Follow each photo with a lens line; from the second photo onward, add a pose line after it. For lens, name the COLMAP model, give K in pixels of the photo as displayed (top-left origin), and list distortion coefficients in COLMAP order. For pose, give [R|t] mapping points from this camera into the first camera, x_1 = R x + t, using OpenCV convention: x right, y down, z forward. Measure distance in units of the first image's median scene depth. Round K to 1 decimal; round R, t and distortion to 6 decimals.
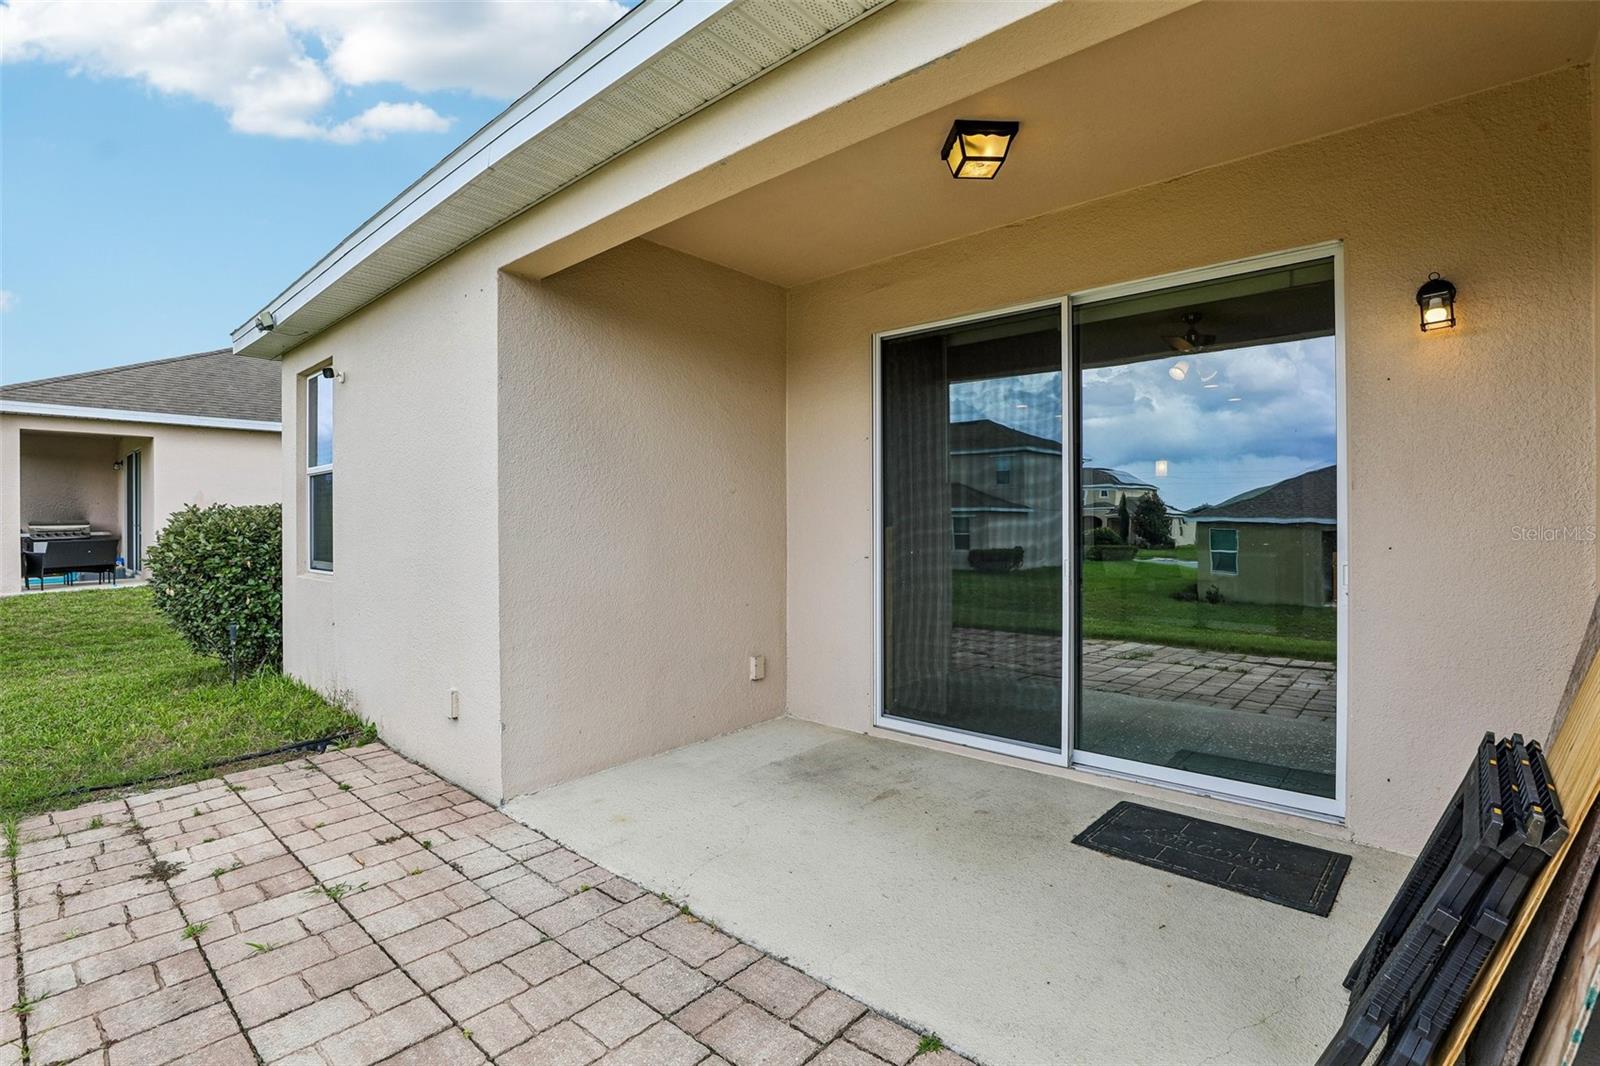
lens RADIAL K [[748.4, 0, 801.0], [0, 748.4, 527.3], [0, 0, 1]] dist [-0.043074, 0.013088]
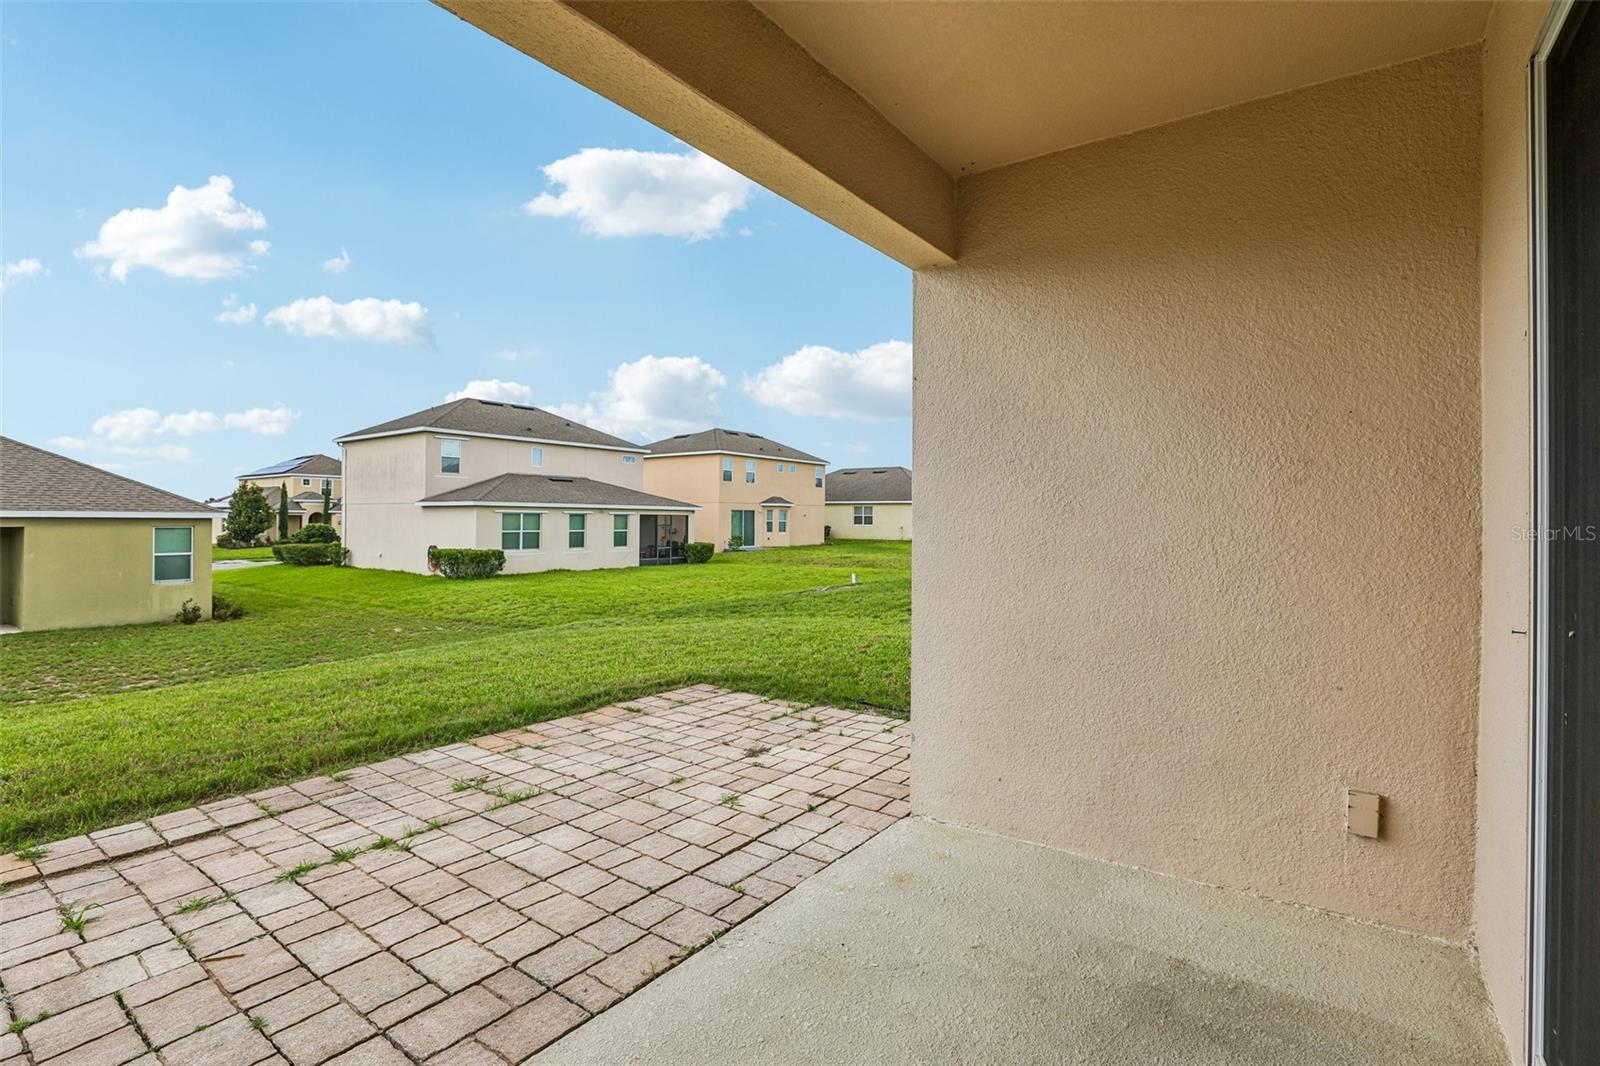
lens RADIAL K [[758.7, 0, 800.6], [0, 758.7, 495.9], [0, 0, 1]] dist [-0.045449, 0.013572]
pose [[0.083472, -0.023100, -0.996242, 0.729914], [-0.008179, 0.999682, -0.023865, -0.030902], [0.996477, 0.010140, 0.083257, 0.953443]]
